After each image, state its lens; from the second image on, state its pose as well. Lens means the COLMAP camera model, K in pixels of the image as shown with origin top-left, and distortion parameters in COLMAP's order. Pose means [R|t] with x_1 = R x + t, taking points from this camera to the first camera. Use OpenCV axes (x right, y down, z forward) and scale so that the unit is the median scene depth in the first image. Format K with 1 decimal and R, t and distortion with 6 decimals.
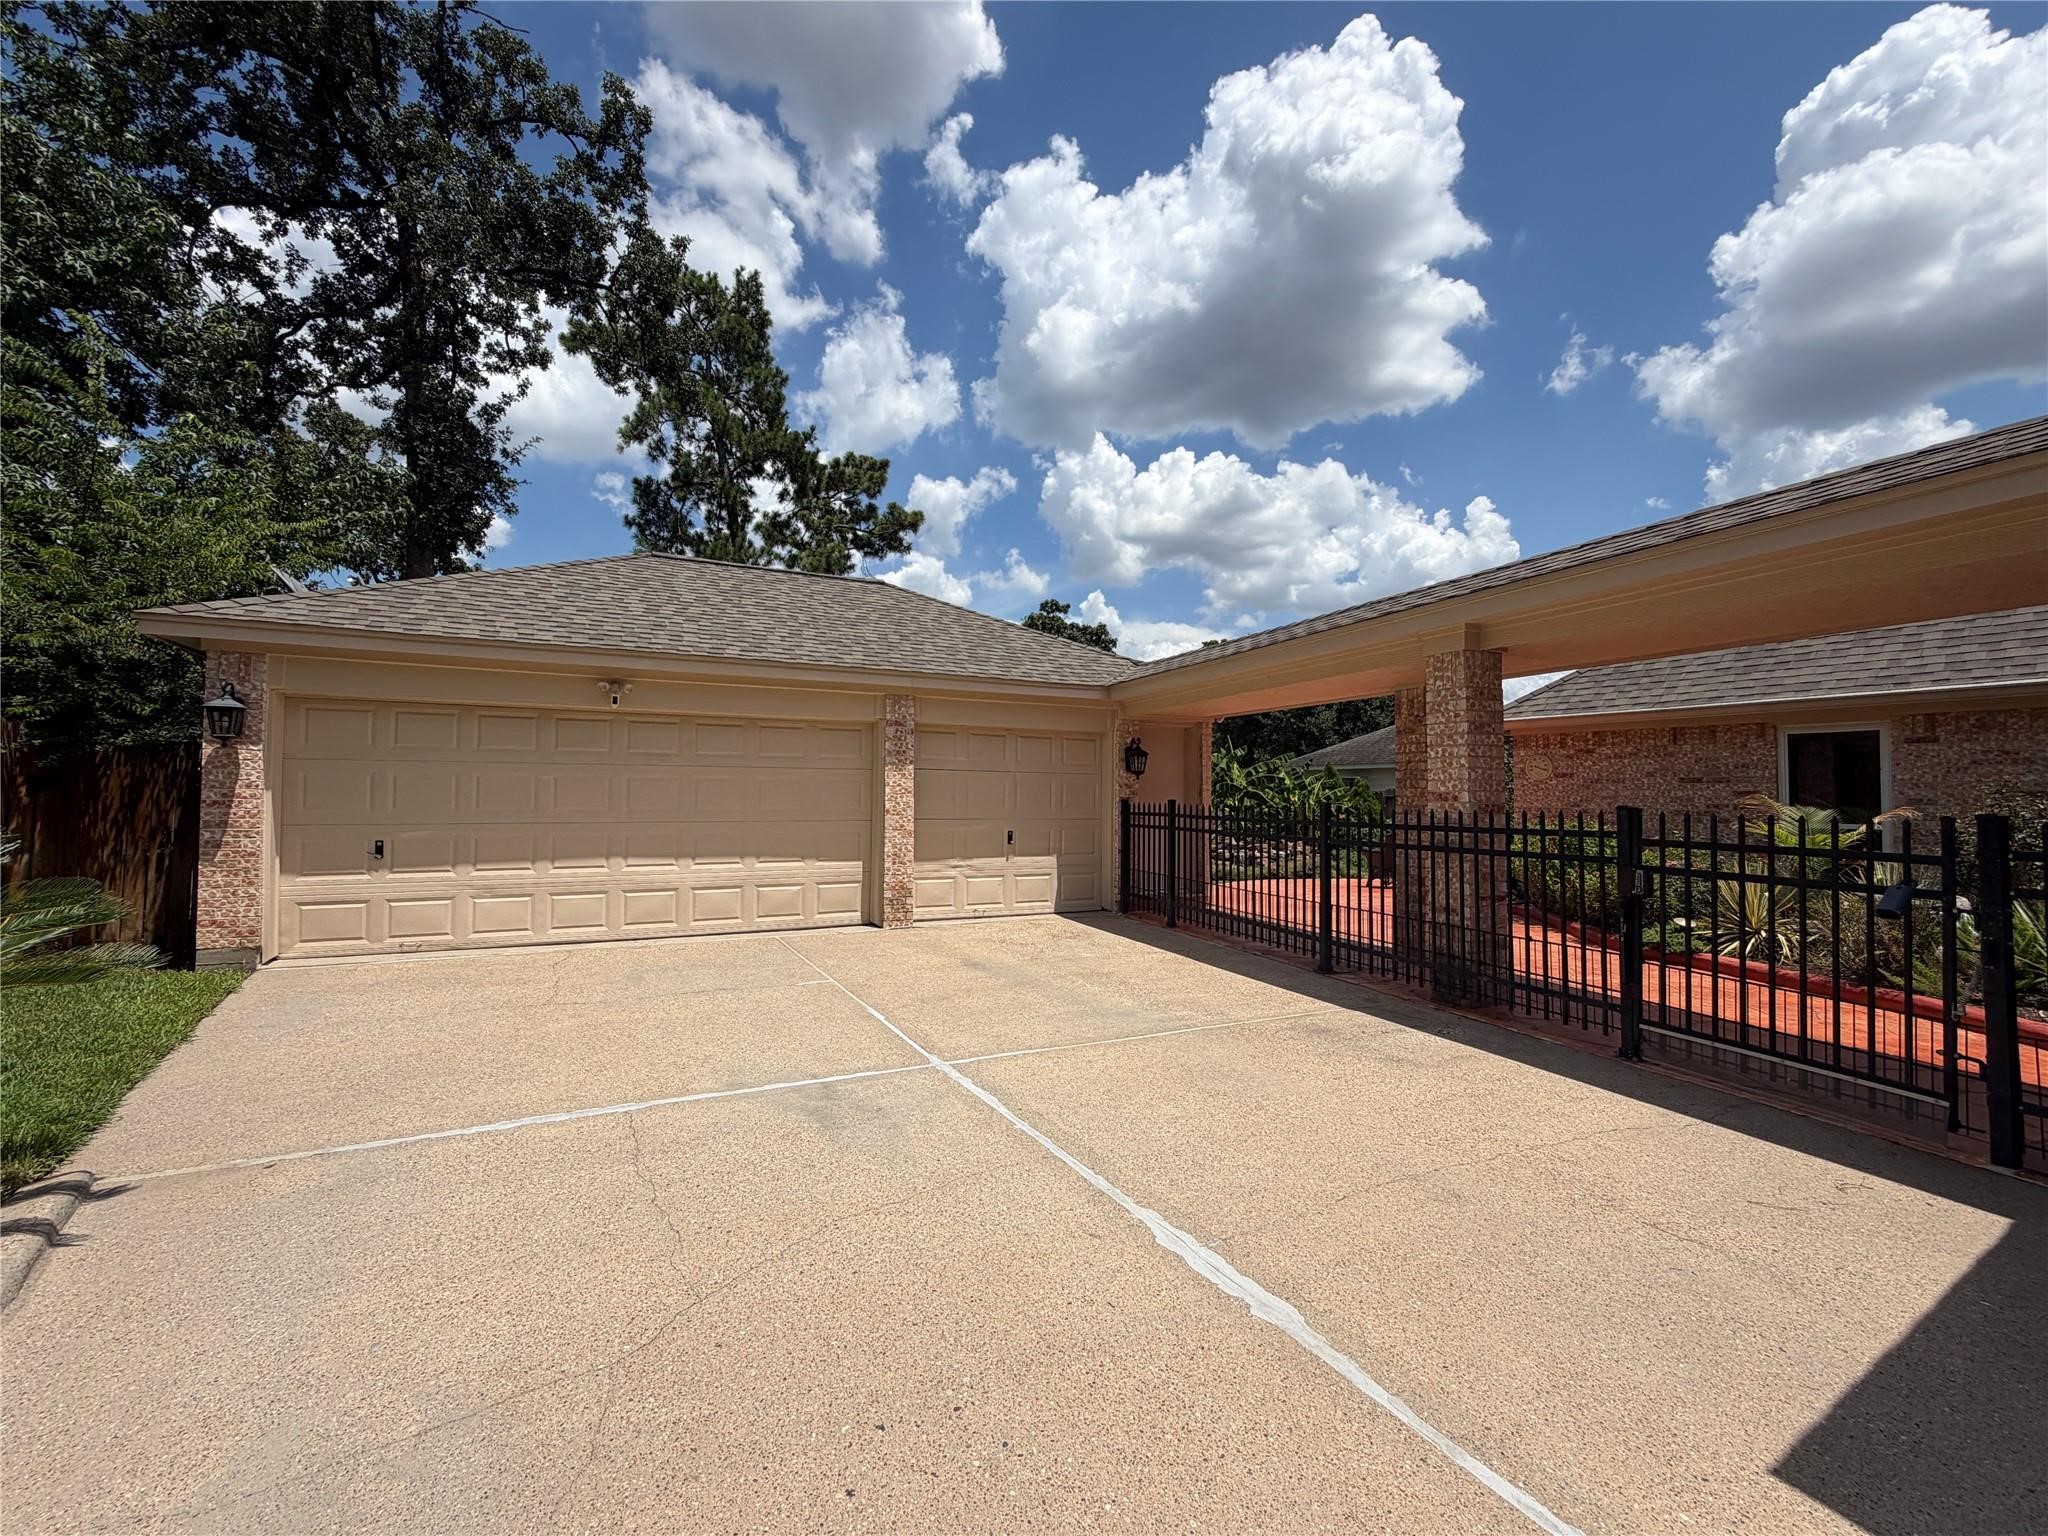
lens RADIAL K [[873.8, 0, 1024.0], [0, 873.8, 768.0], [0, 0, 1]] dist [0.000181, -0.000092]
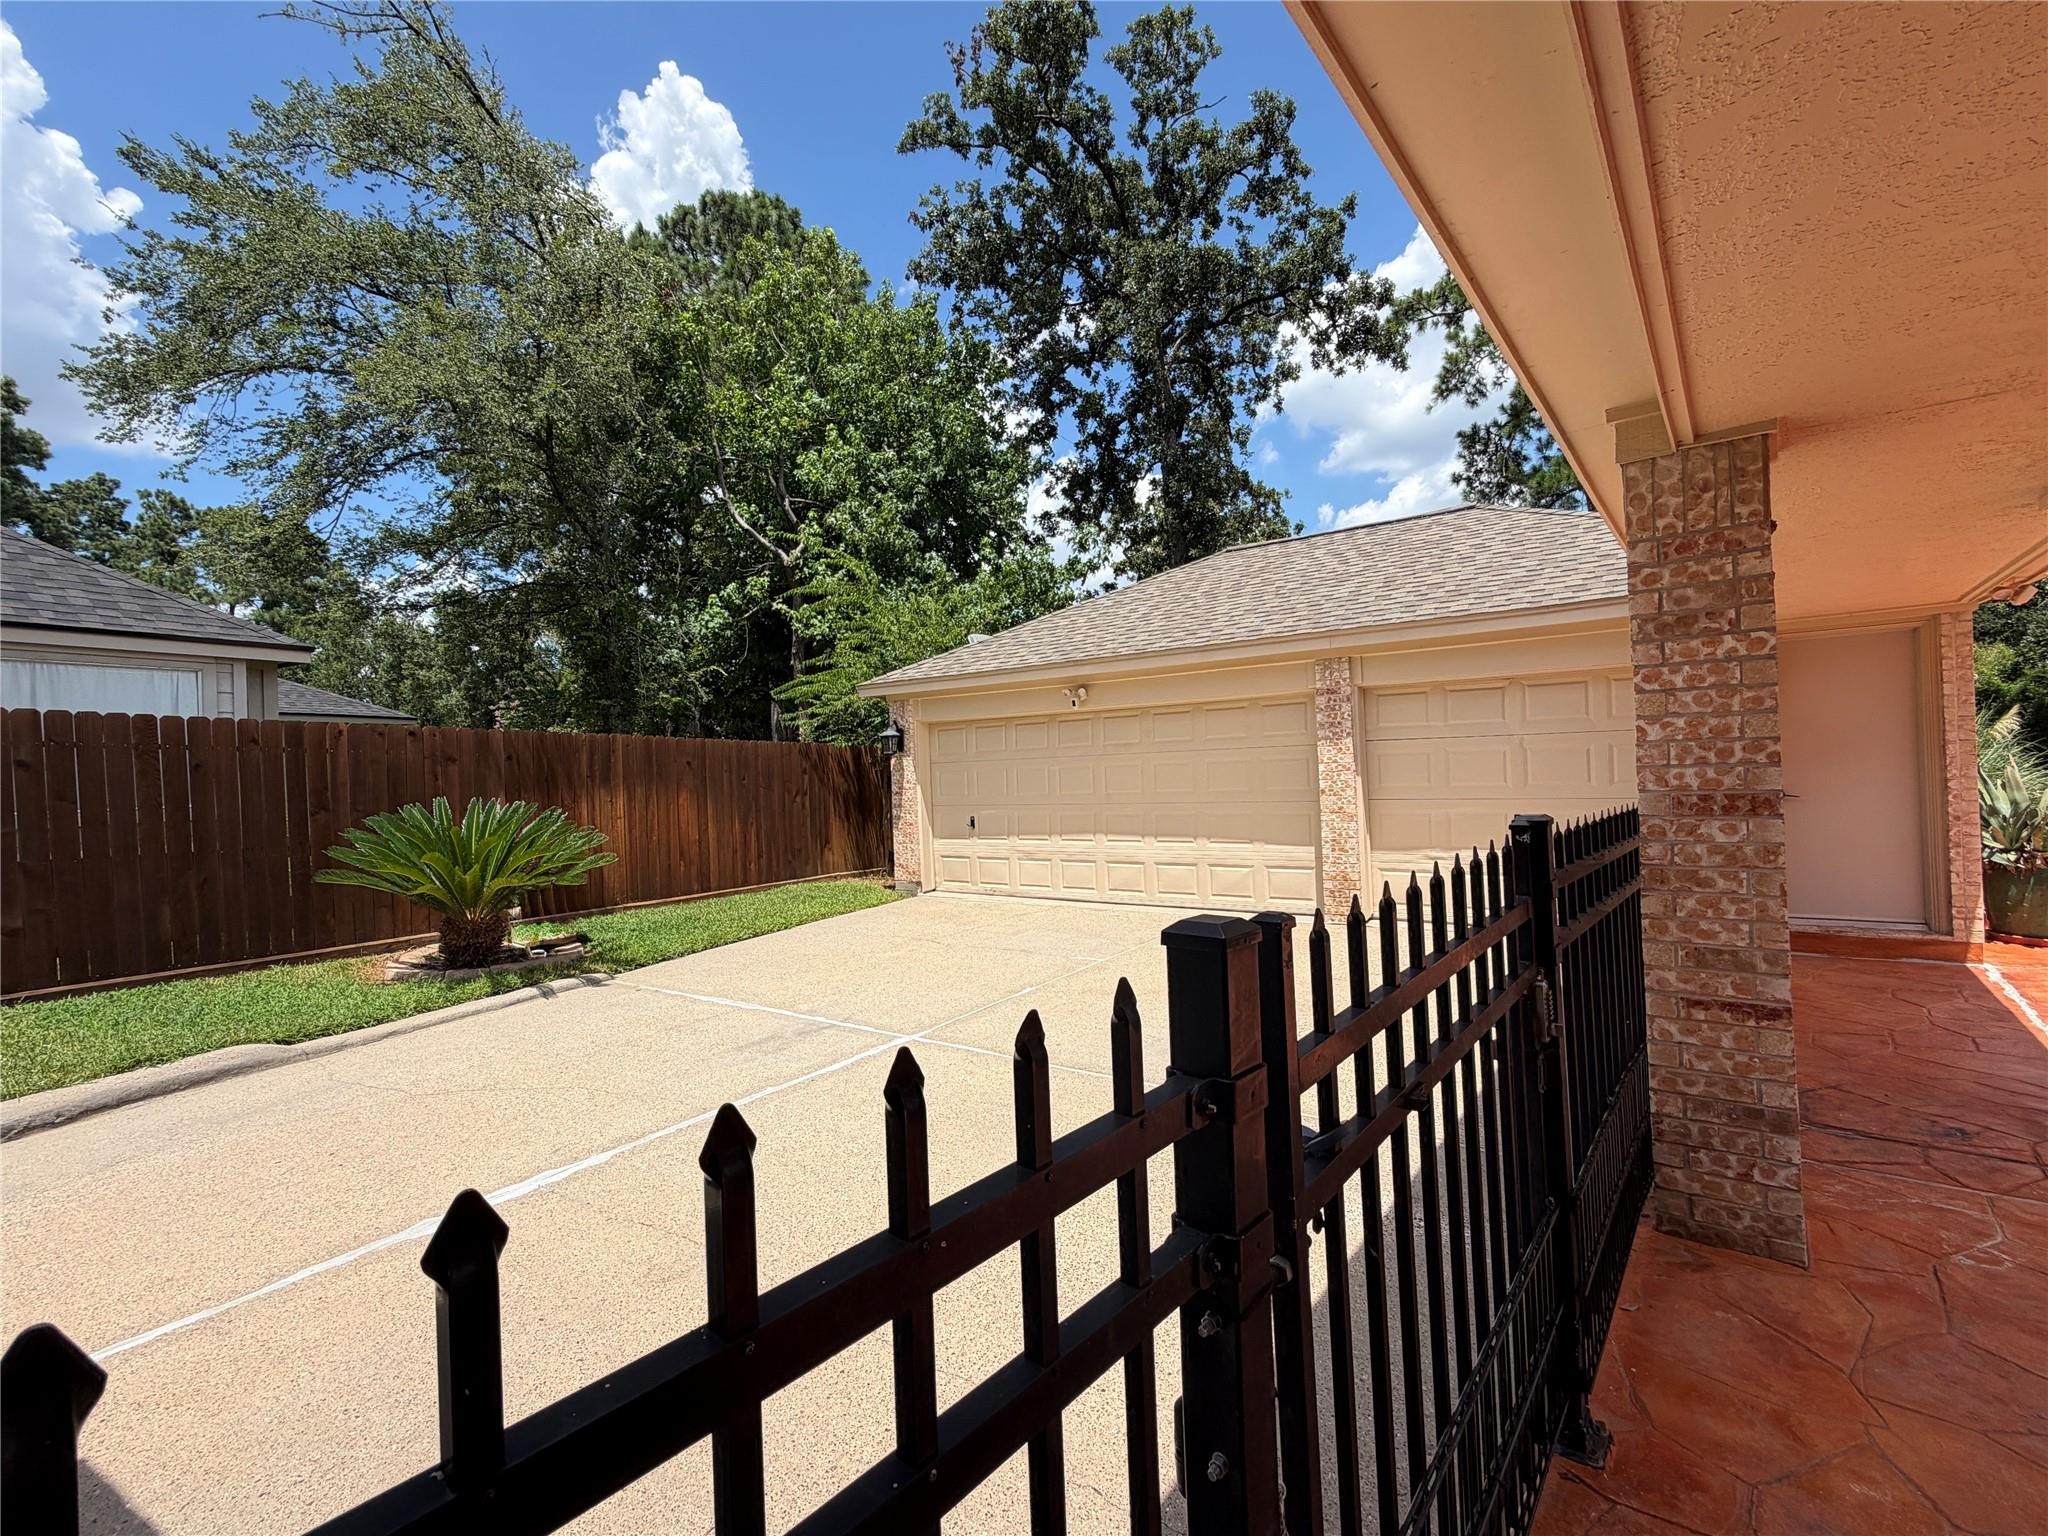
lens RADIAL K [[873.8, 0, 1024.0], [0, 873.8, 768.0], [0, 0, 1]] dist [0.000181, -0.000092]
pose [[0.478749, -0.028647, -0.877484, 0.293513], [0.066694, 0.997766, 0.003814, 0.001070], [0.875415, -0.060349, 0.479590, 0.189552]]
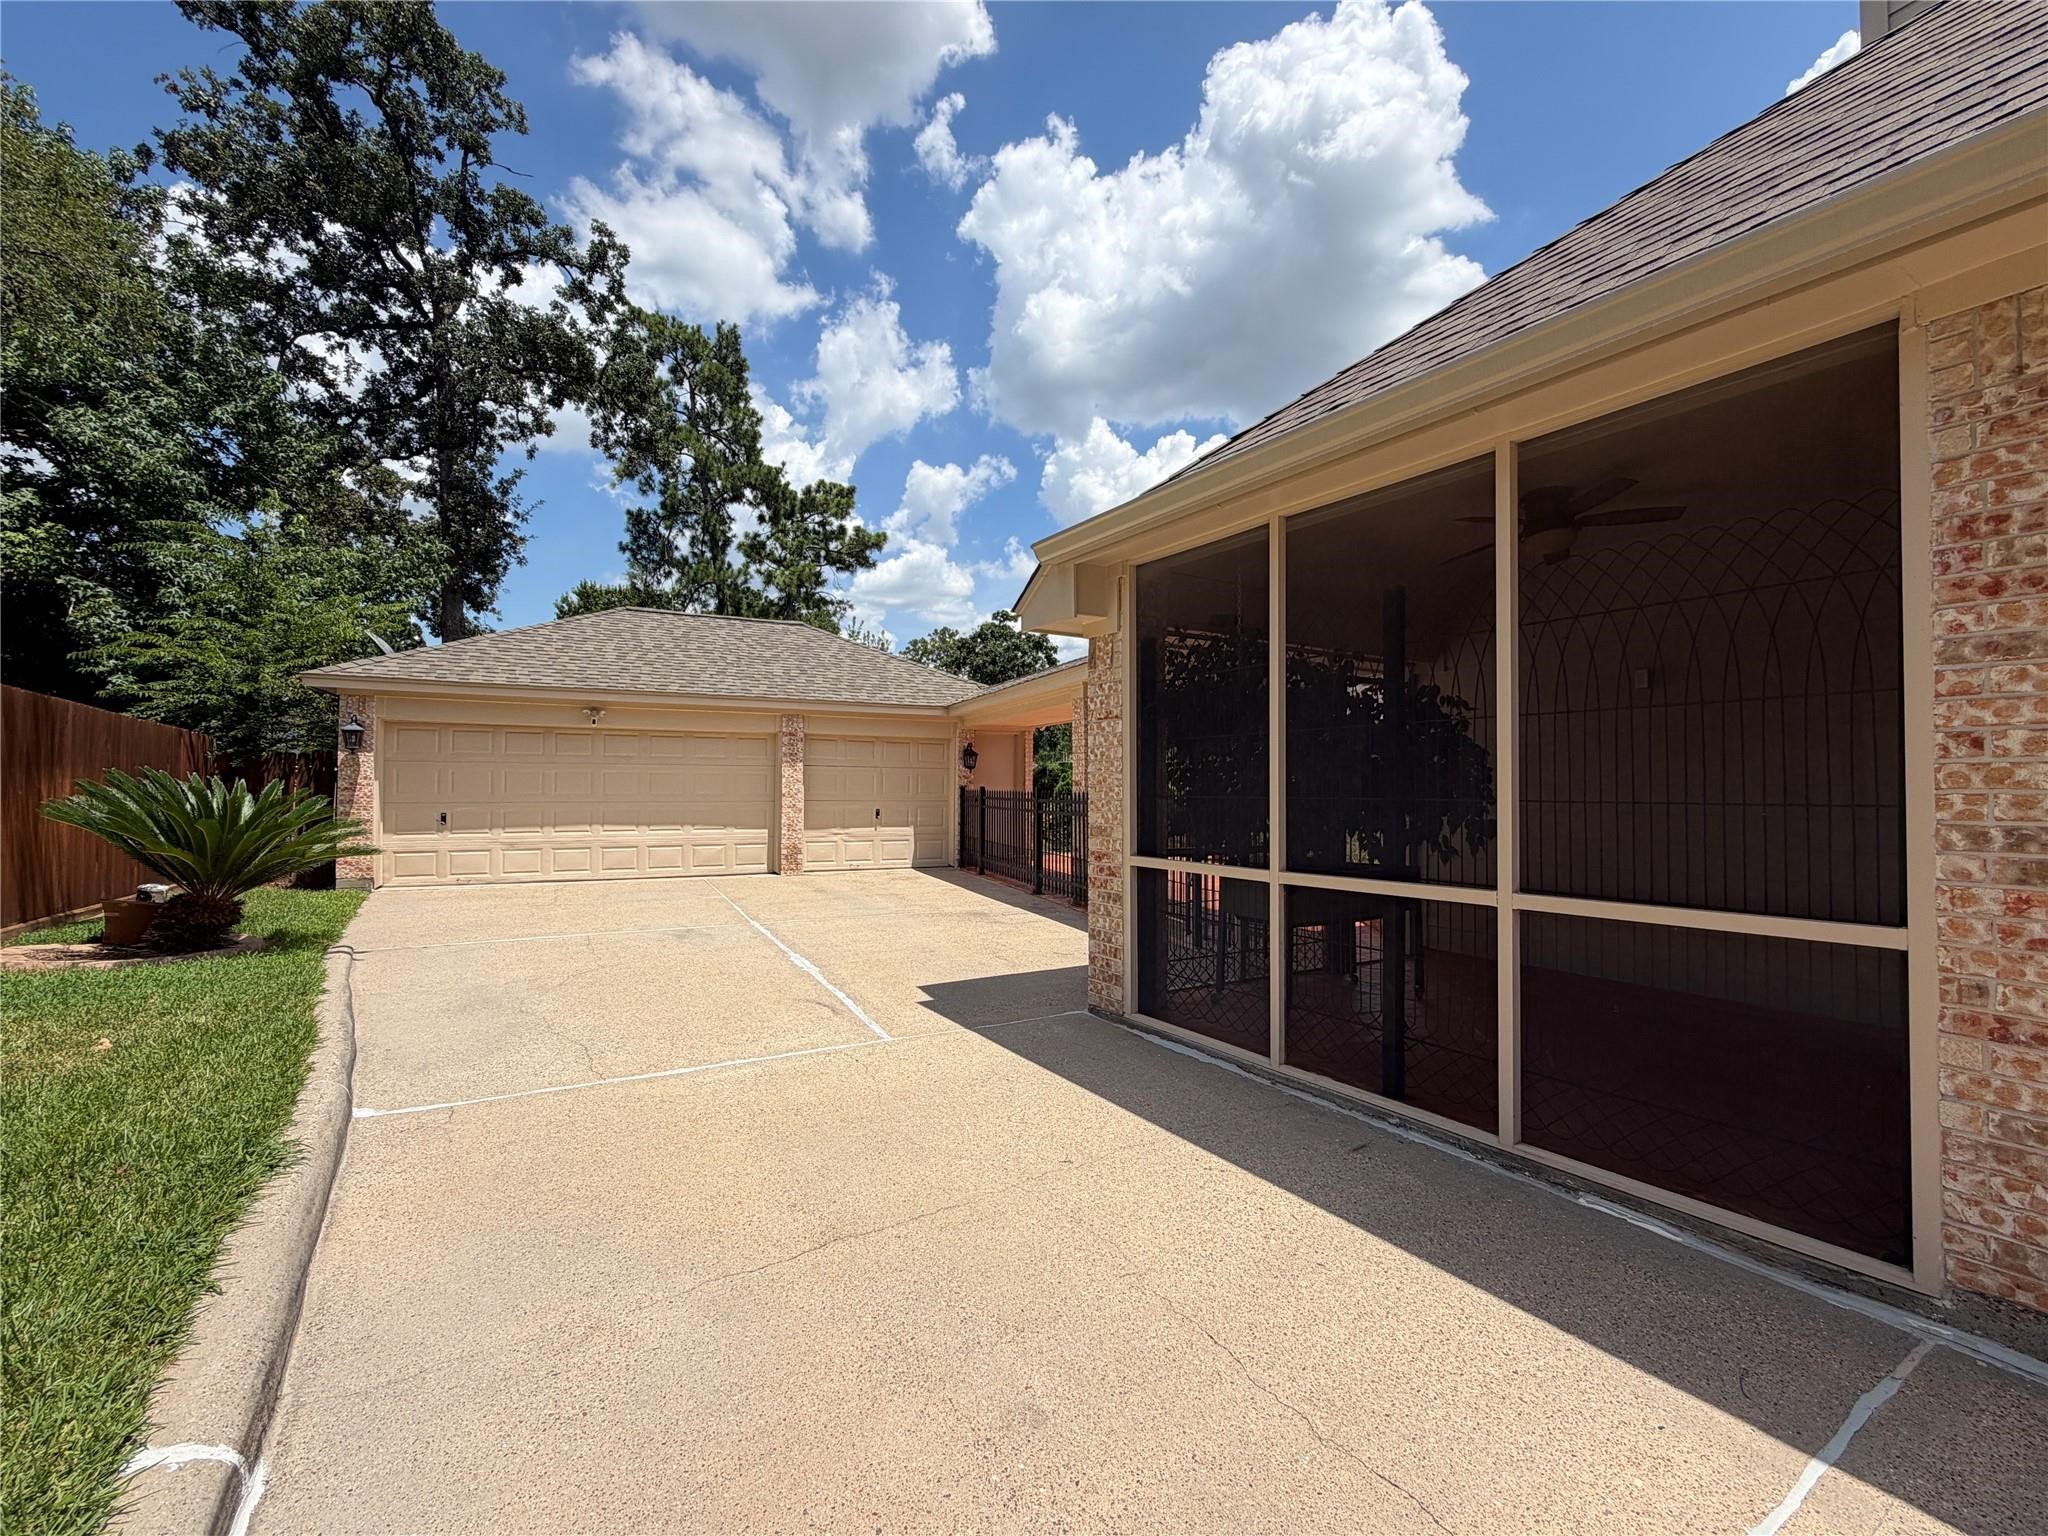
lens RADIAL K [[873.8, 0, 1024.0], [0, 873.8, 768.0], [0, 0, 1]] dist [0.000181, -0.000092]
pose [[0.999968, -0.002137, -0.007721, 0.156659], [0.002218, 0.999942, 0.010543, -0.005828], [0.007698, -0.010560, 0.999915, -0.277083]]
